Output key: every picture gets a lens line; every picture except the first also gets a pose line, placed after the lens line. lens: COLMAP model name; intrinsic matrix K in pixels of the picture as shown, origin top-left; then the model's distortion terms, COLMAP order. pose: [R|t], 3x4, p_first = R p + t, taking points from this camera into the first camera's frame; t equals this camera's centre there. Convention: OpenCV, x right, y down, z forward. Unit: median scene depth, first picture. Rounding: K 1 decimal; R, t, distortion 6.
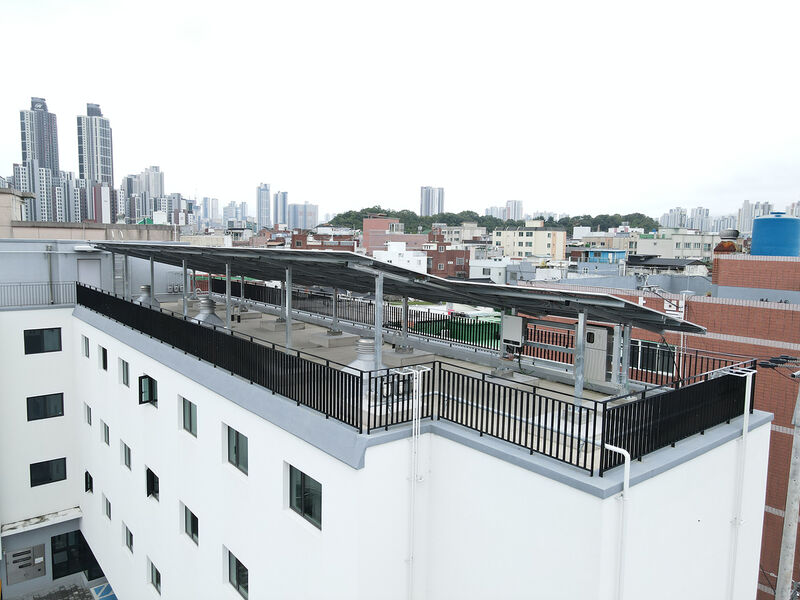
lens RADIAL K [[583.5, 0, 392.5], [0, 583.5, 299.8], [0, 0, 1]] dist [0.024515, -0.006585]
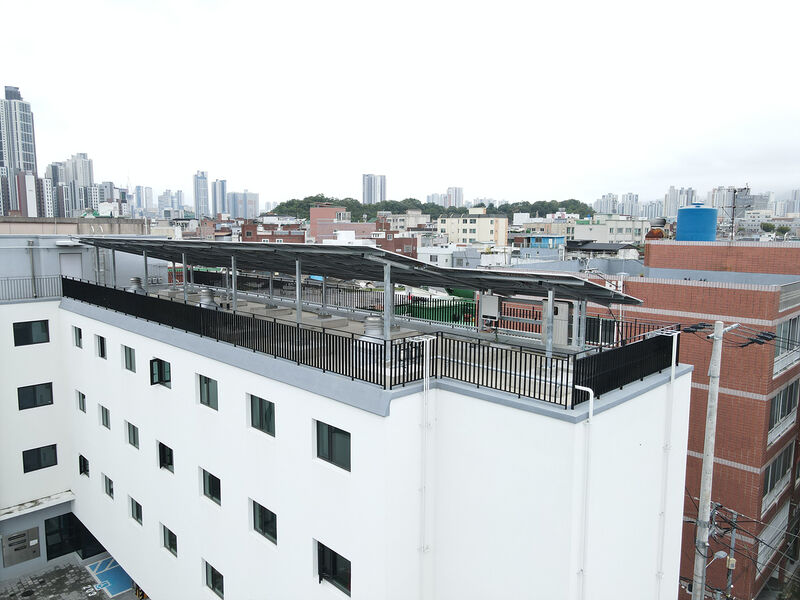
lens RADIAL K [[583.5, 0, 392.5], [0, 583.5, 299.8], [0, 0, 1]] dist [0.024515, -0.006585]
pose [[0.995194, -0.024001, 0.094935, -0.055399], [0.022023, 0.999519, 0.021825, 0.002687], [-0.095413, -0.019630, 0.995244, -0.092799]]
